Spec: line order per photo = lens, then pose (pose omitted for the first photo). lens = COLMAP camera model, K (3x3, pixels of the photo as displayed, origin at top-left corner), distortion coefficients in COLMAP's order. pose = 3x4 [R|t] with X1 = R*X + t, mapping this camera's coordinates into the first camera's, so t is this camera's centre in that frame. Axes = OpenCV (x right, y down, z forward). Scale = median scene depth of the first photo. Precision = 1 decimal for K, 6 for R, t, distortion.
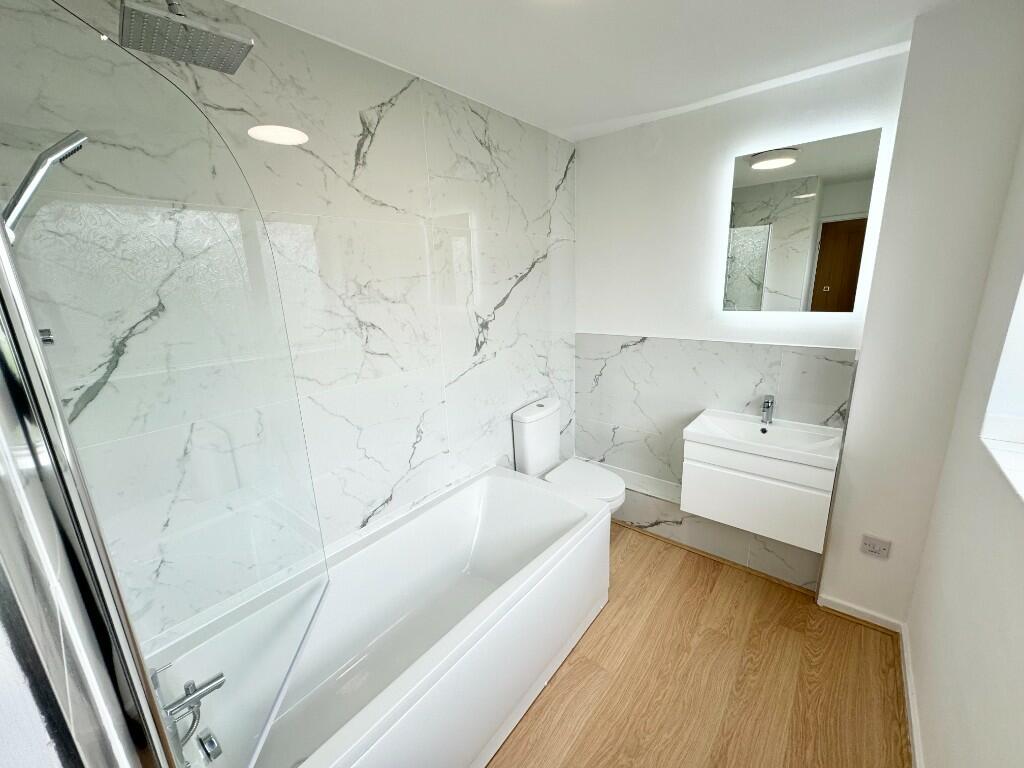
lens RADIAL K [[408.8, 0, 511.7], [0, 408.8, 382.7], [0, 0, 1]] dist [-0.001034, 0.000260]
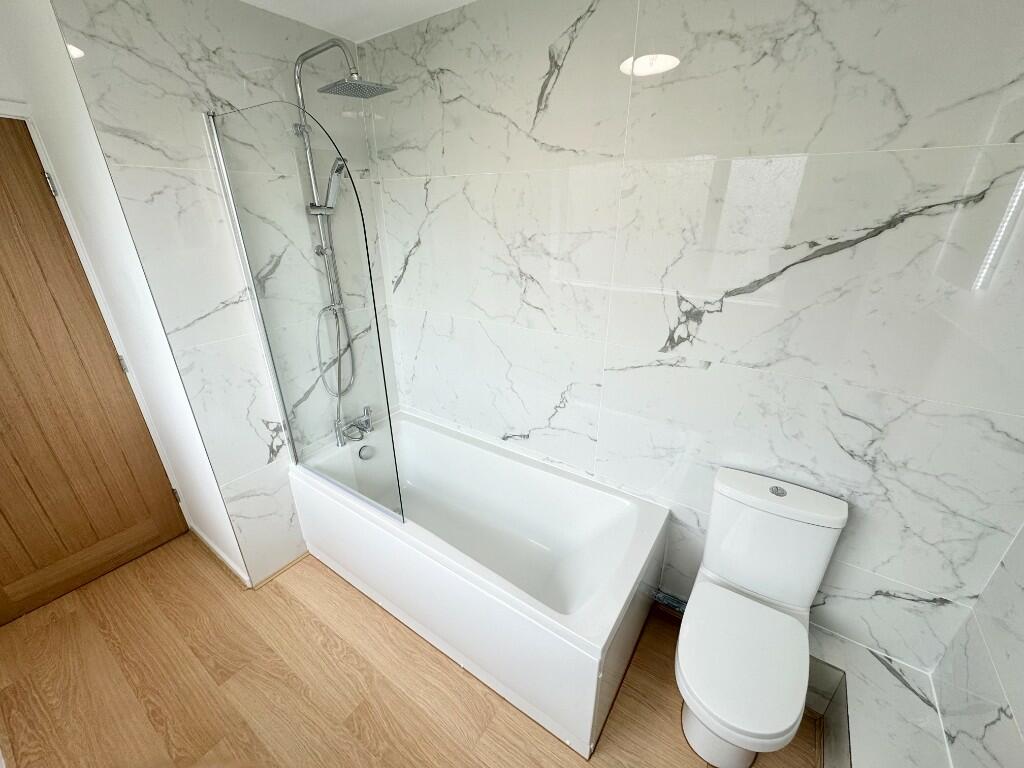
lens RADIAL K [[408.8, 0, 512.6], [0, 408.8, 383.7], [0, 0, 1]] dist [-0.001034, 0.000260]
pose [[0.092099, 0.423151, -0.901366, 0.713534], [-0.248019, 0.886433, 0.390798, -0.298592], [0.964367, 0.187564, 0.186589, 0.815327]]
